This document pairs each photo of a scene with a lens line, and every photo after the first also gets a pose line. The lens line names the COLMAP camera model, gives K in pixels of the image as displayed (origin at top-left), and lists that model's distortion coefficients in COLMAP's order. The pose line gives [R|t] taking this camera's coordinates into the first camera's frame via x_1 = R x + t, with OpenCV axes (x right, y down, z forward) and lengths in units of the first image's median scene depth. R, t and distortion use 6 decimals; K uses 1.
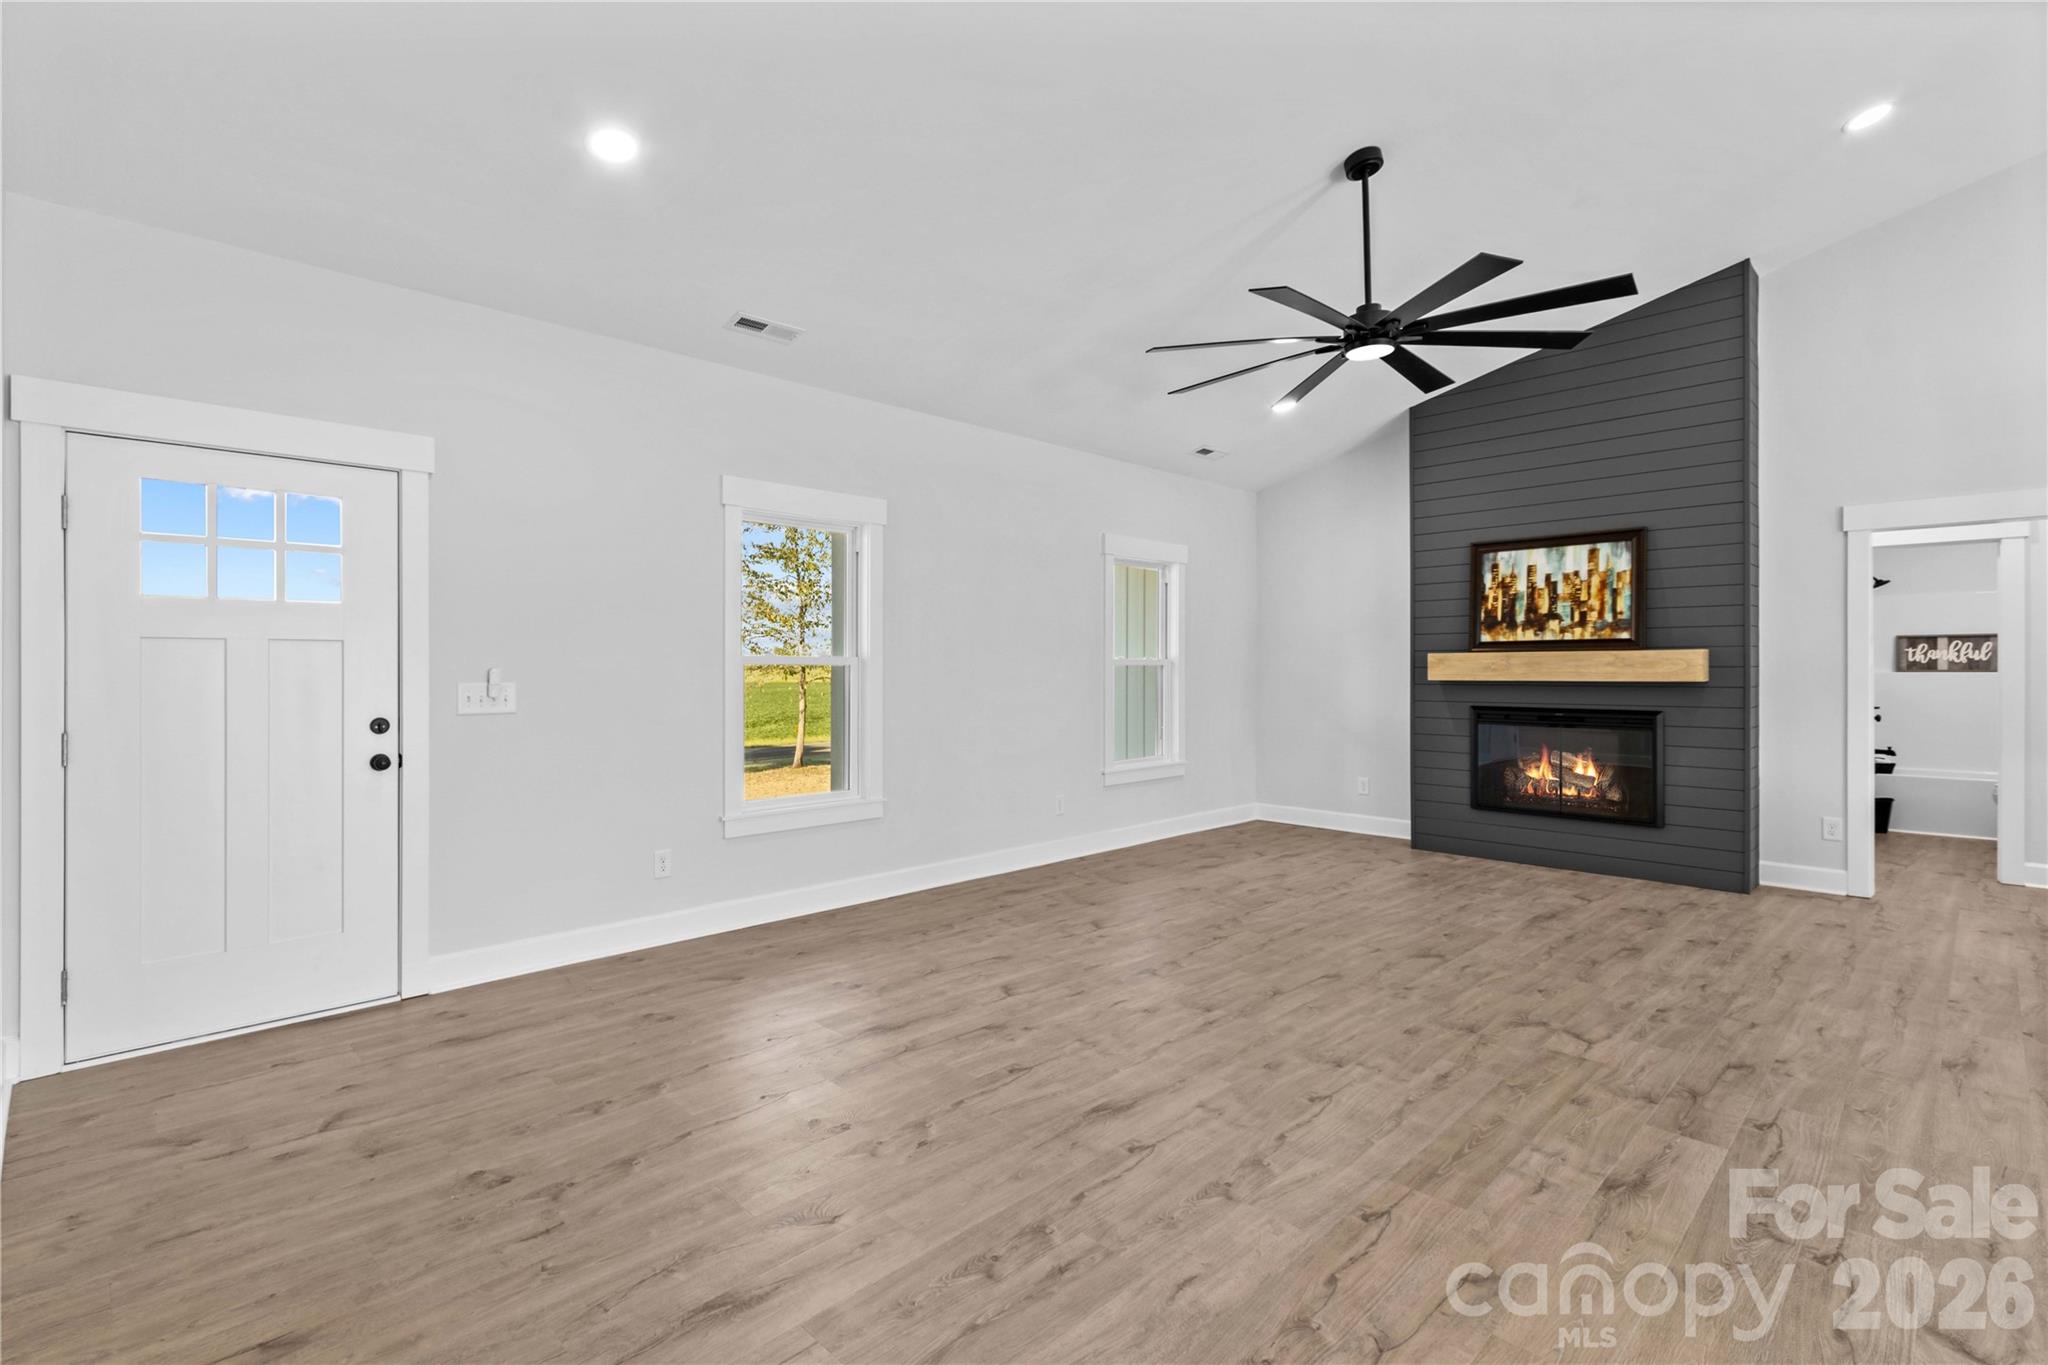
lens RADIAL K [[939.0, 0, 1009.7], [0, 939.0, 673.2], [0, 0, 1]] dist [0.003401, -0.000457]
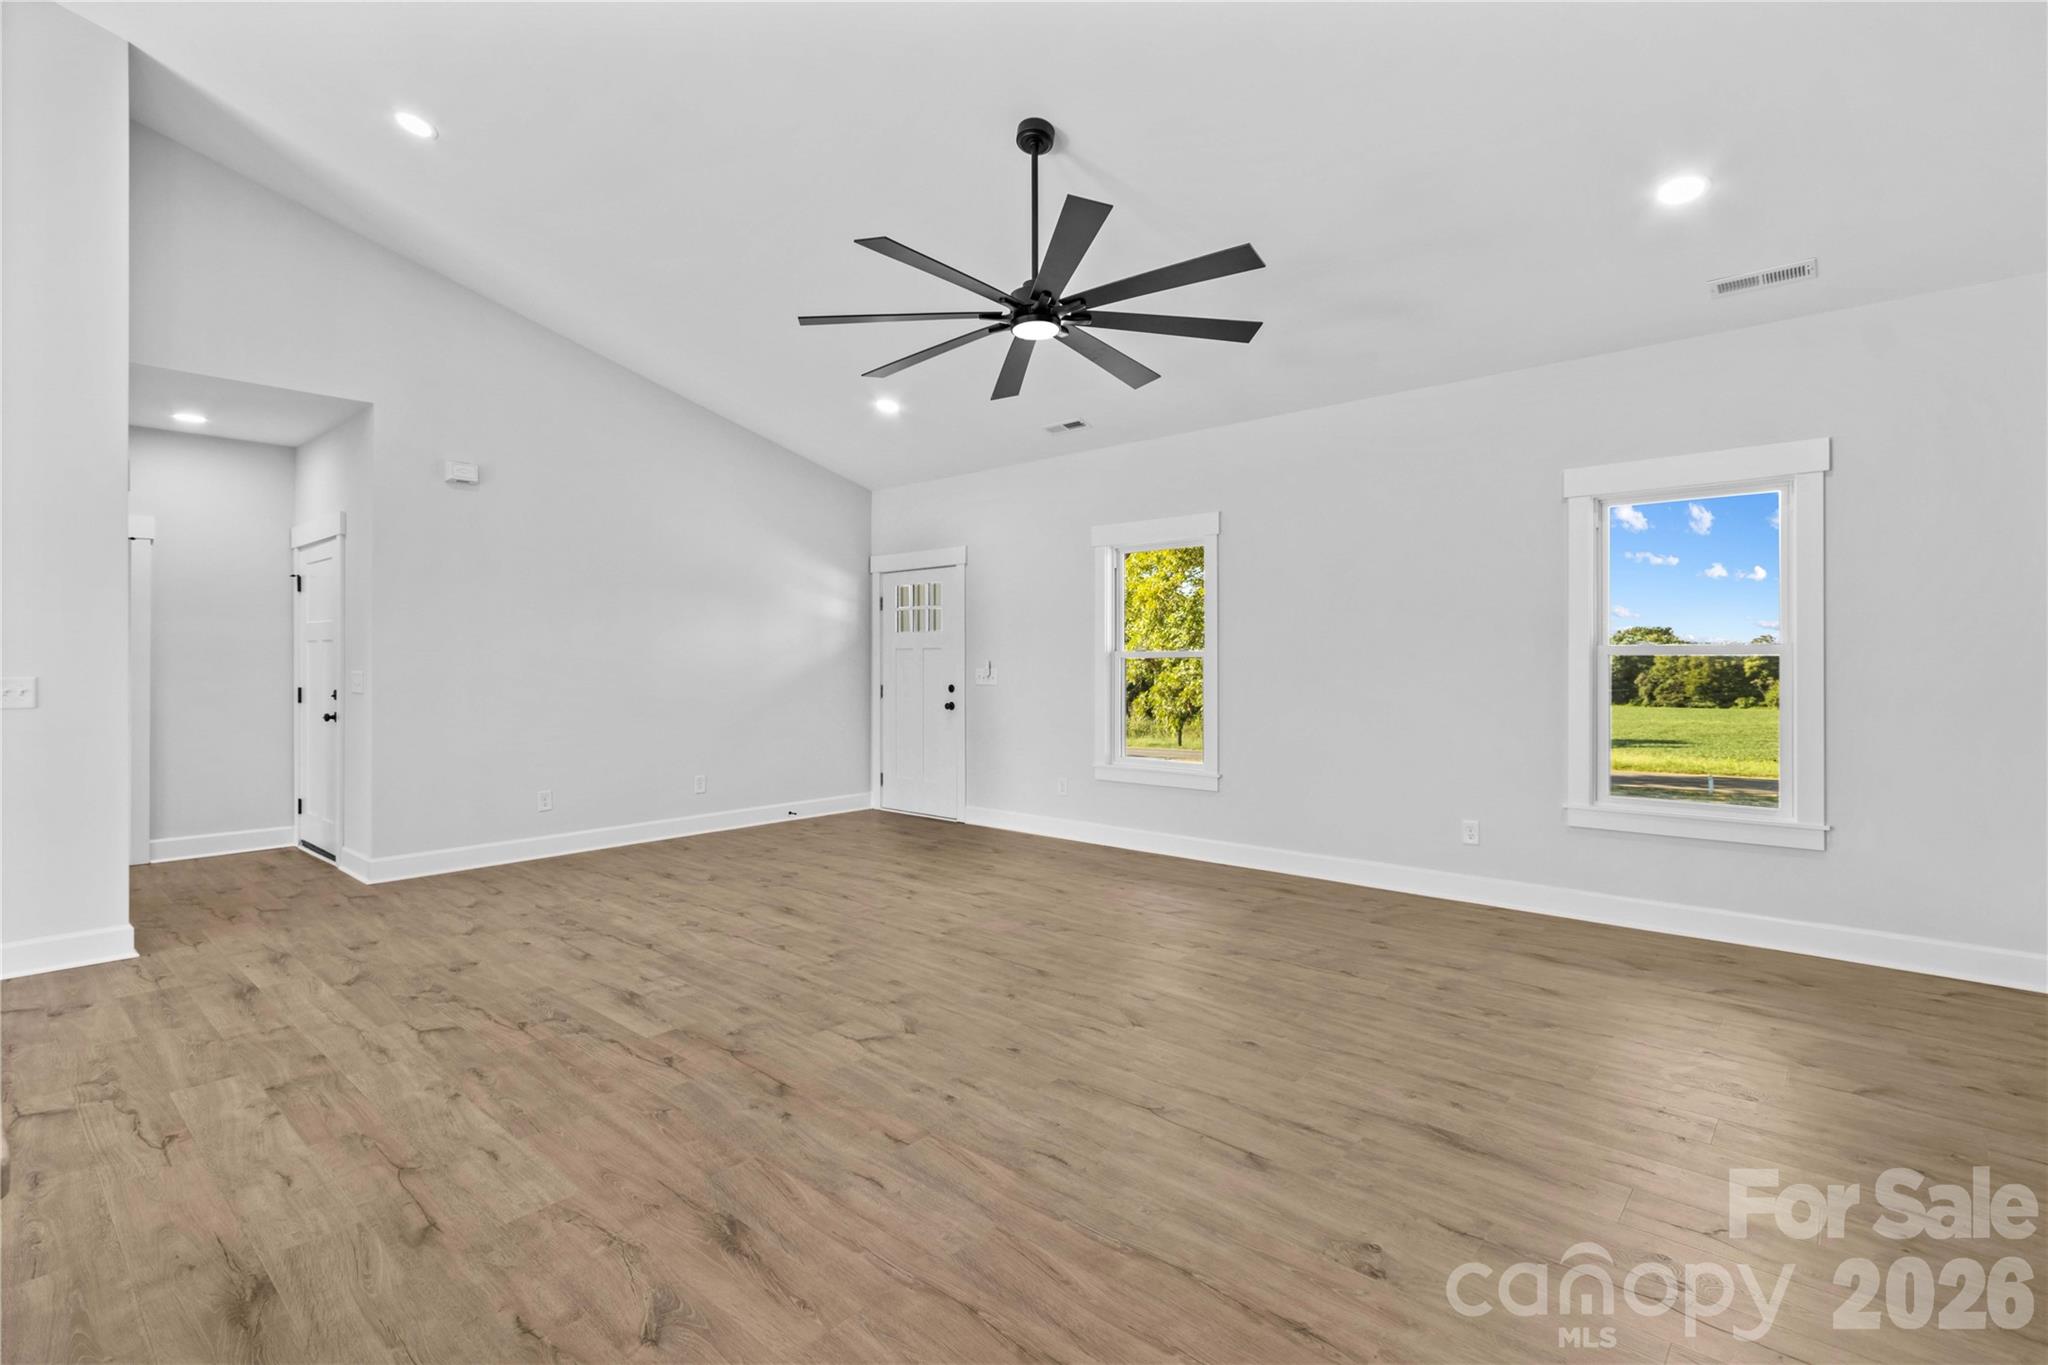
lens RADIAL K [[939.0, 0, 1014.7], [0, 939.0, 673.2], [0, 0, 1]] dist [0.003401, -0.000457]
pose [[0.080412, 0.007030, -0.996737, 1.486009], [-0.007876, 0.999948, 0.006418, 0.001501], [0.996731, 0.007335, 0.080464, 0.999882]]
